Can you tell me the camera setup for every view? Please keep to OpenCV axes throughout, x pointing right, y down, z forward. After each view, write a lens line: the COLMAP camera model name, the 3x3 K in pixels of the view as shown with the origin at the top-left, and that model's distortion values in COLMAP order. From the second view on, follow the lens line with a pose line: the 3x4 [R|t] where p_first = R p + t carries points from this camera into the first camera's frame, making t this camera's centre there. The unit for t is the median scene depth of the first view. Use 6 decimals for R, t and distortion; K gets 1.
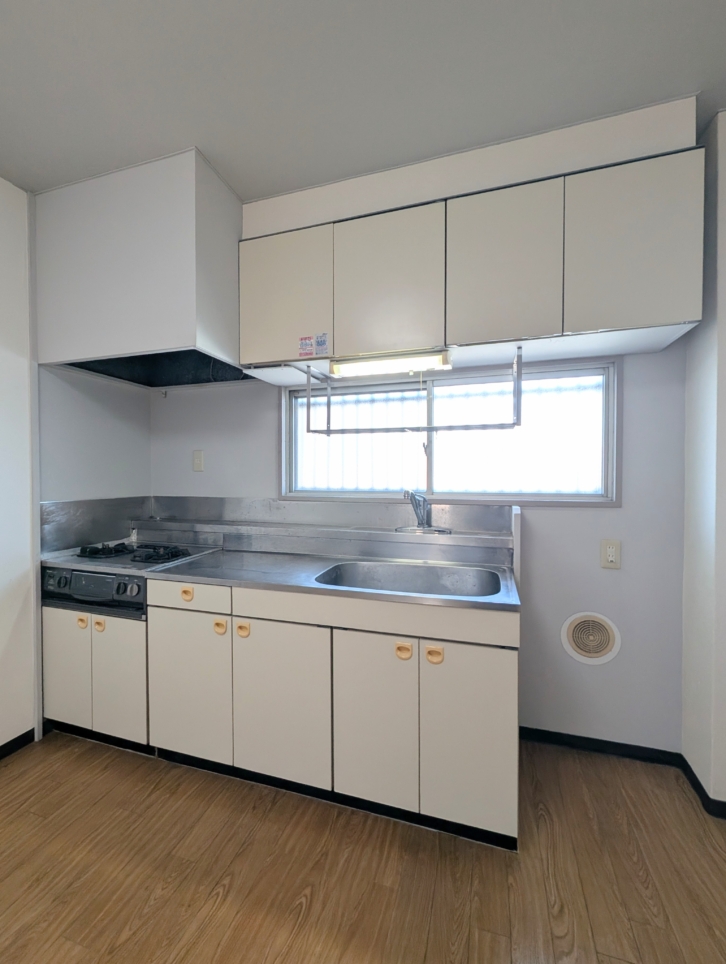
lens RADIAL K [[395.6, 0, 335.6], [0, 395.6, 479.0], [0, 0, 1]] dist [-0.000402, -0.000072]
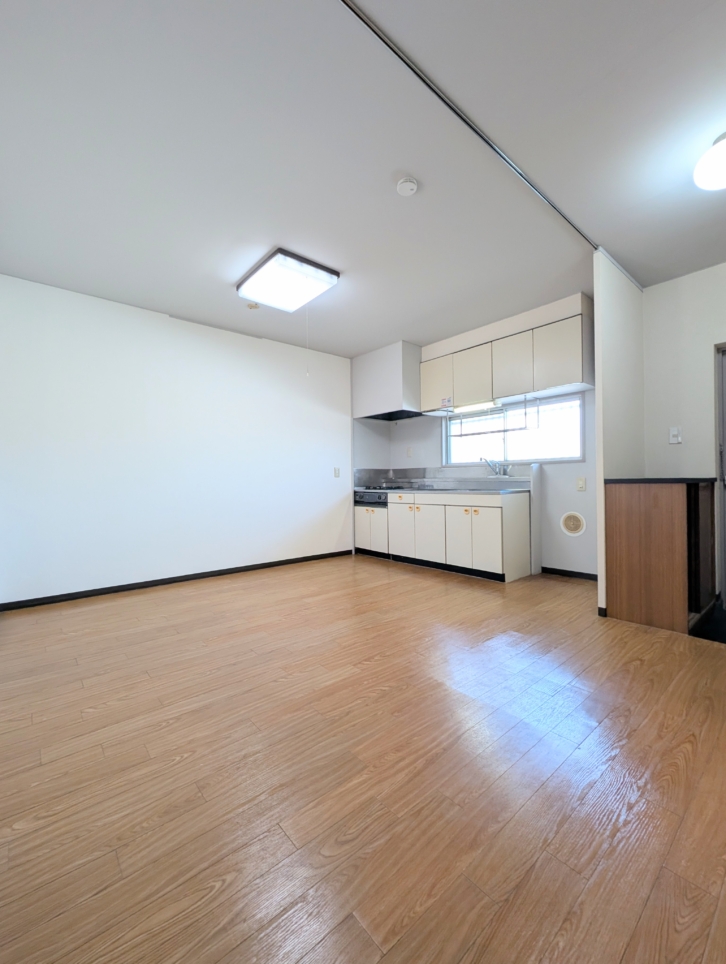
lens RADIAL K [[395.6, 0, 360.6], [0, 395.6, 481.5], [0, 0, 1]] dist [-0.000402, -0.000072]
pose [[0.855659, -0.008865, -0.517465, 0.741219], [0.003323, 0.999927, -0.011634, 0.186948], [0.517530, 0.008235, 0.855625, -1.369823]]
